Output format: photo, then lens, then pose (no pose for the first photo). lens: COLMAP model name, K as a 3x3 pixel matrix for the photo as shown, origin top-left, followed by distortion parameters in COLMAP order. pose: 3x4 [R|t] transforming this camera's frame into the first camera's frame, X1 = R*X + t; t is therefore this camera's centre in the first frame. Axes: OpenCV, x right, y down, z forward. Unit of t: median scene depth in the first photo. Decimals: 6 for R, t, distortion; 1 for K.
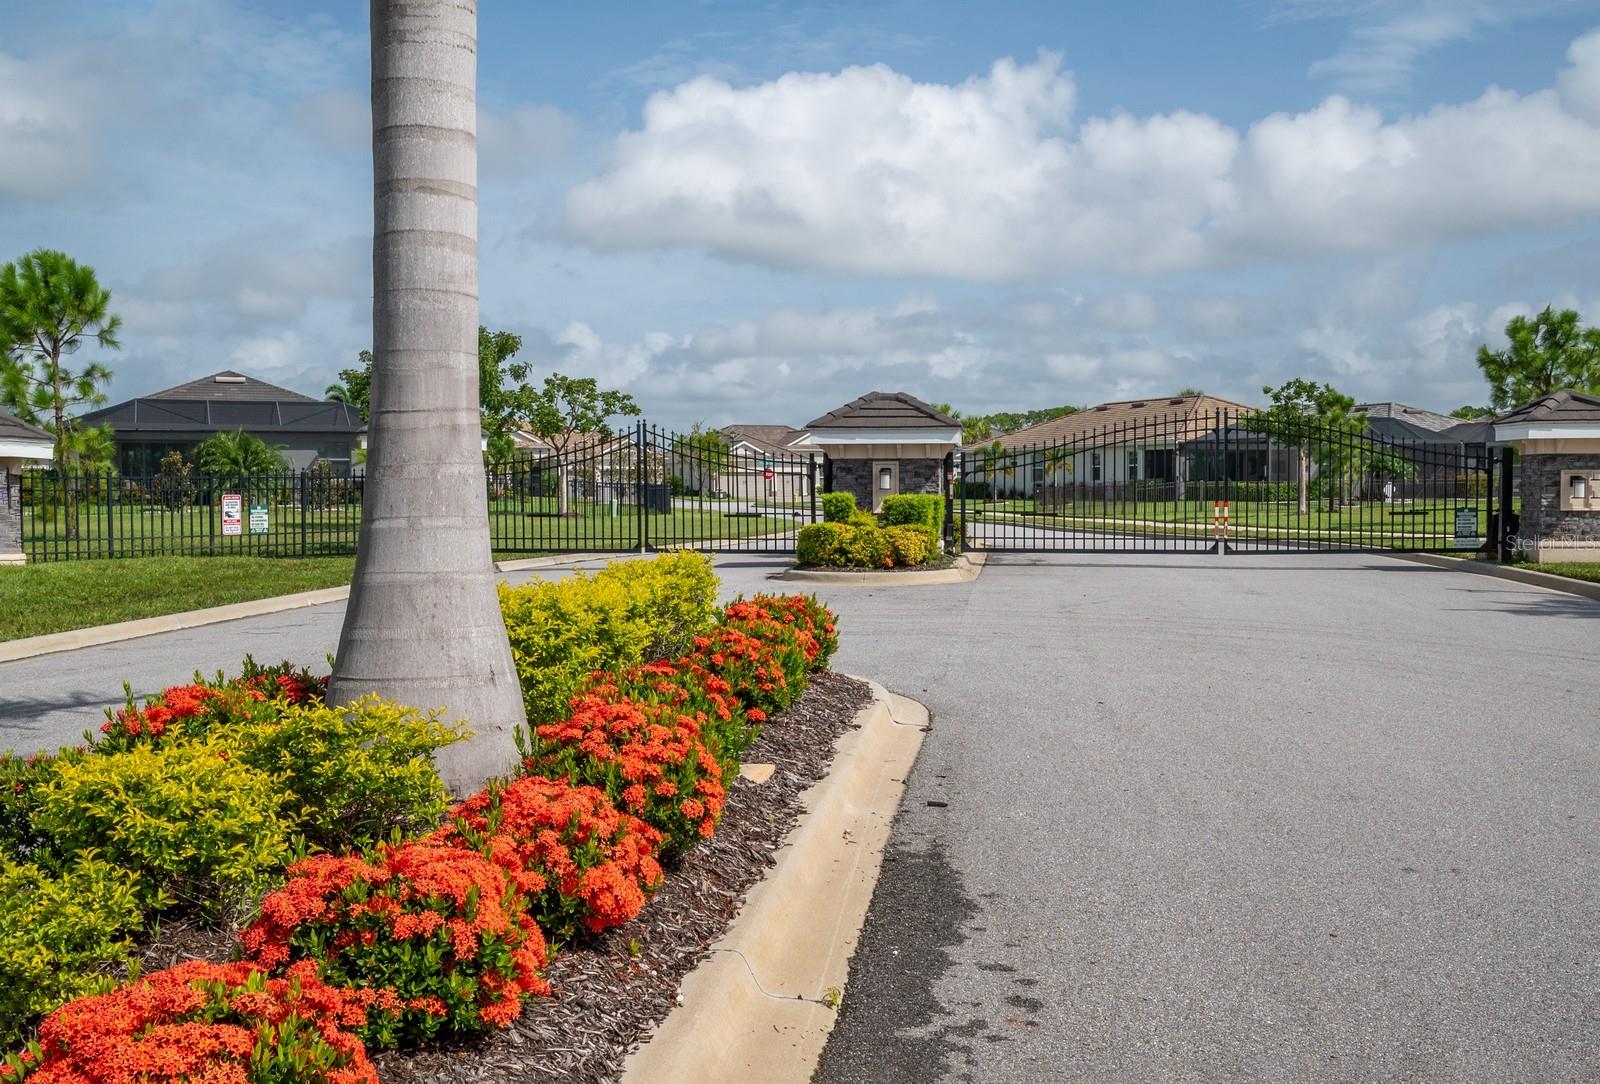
lens RADIAL K [[1537.0, 0, 797.7], [0, 1537.0, 556.3], [0, 0, 1]] dist [0.054851, 0.000000]
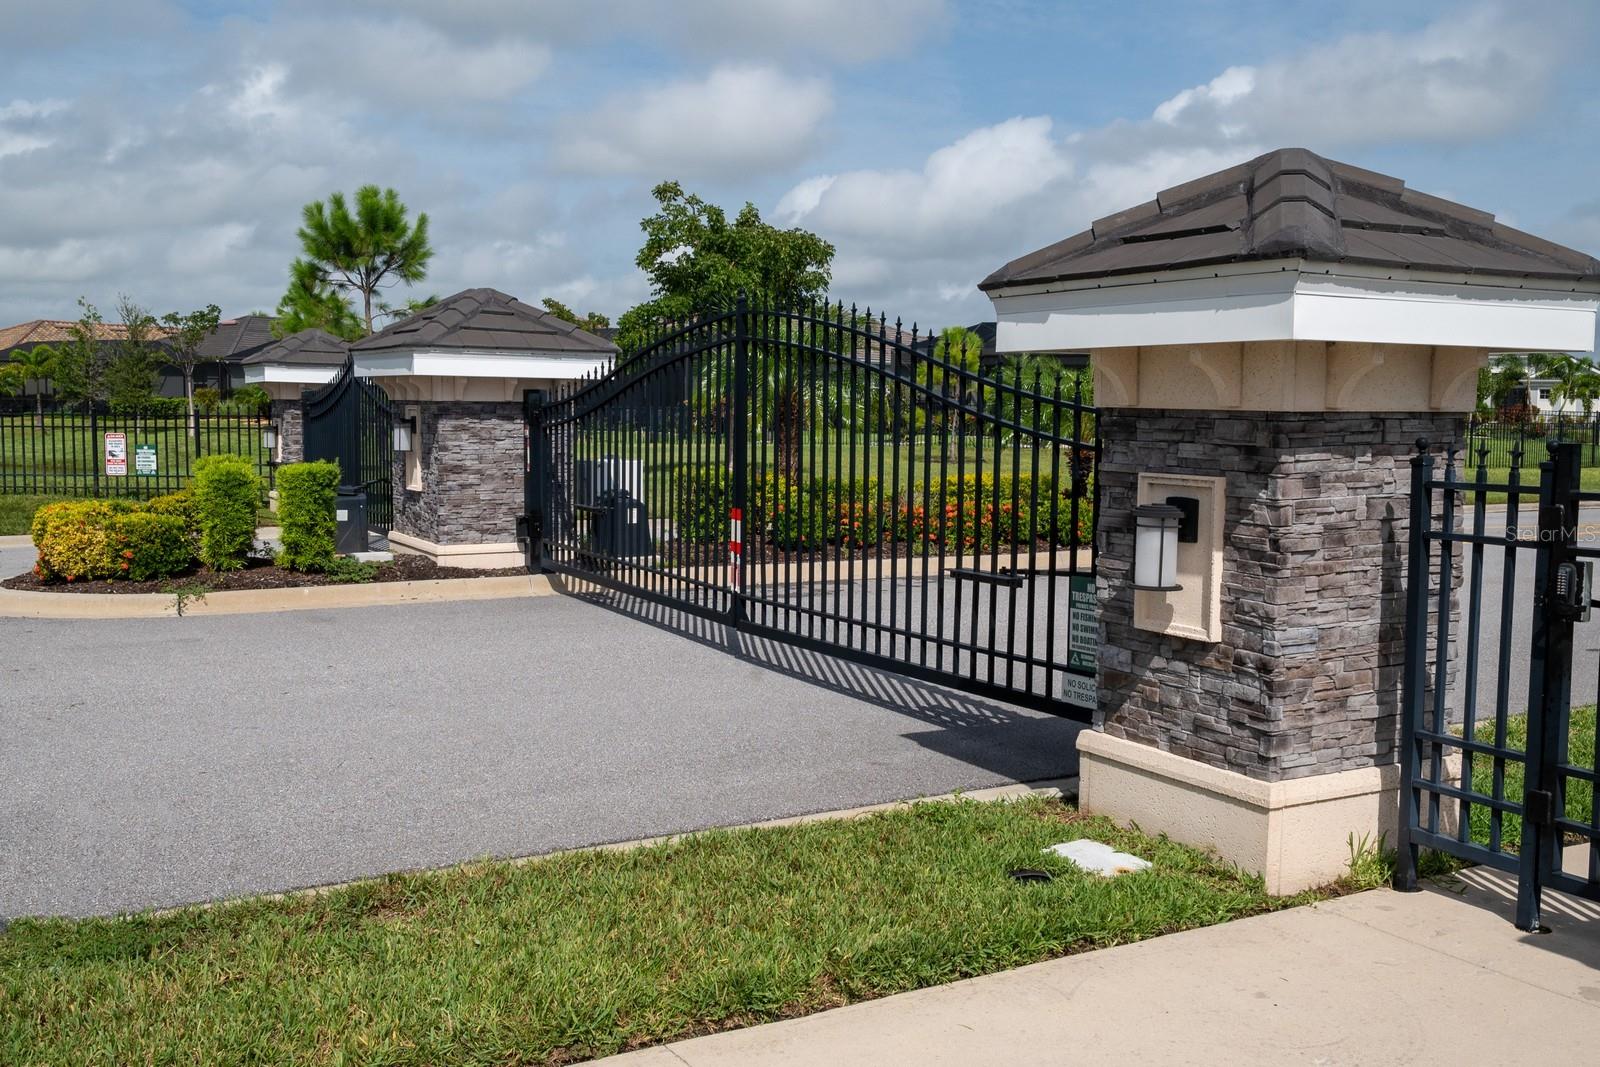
lens RADIAL K [[1523.3, 0, 799.6], [0, 1523.3, 533.2], [0, 0, 1]] dist [-0.004382, 0.000000]
pose [[0.603808, 0.077272, -0.793375, 0.595222], [-0.045537, 0.997009, 0.062448, -0.052939], [0.795828, -0.001578, 0.605521, 0.728682]]
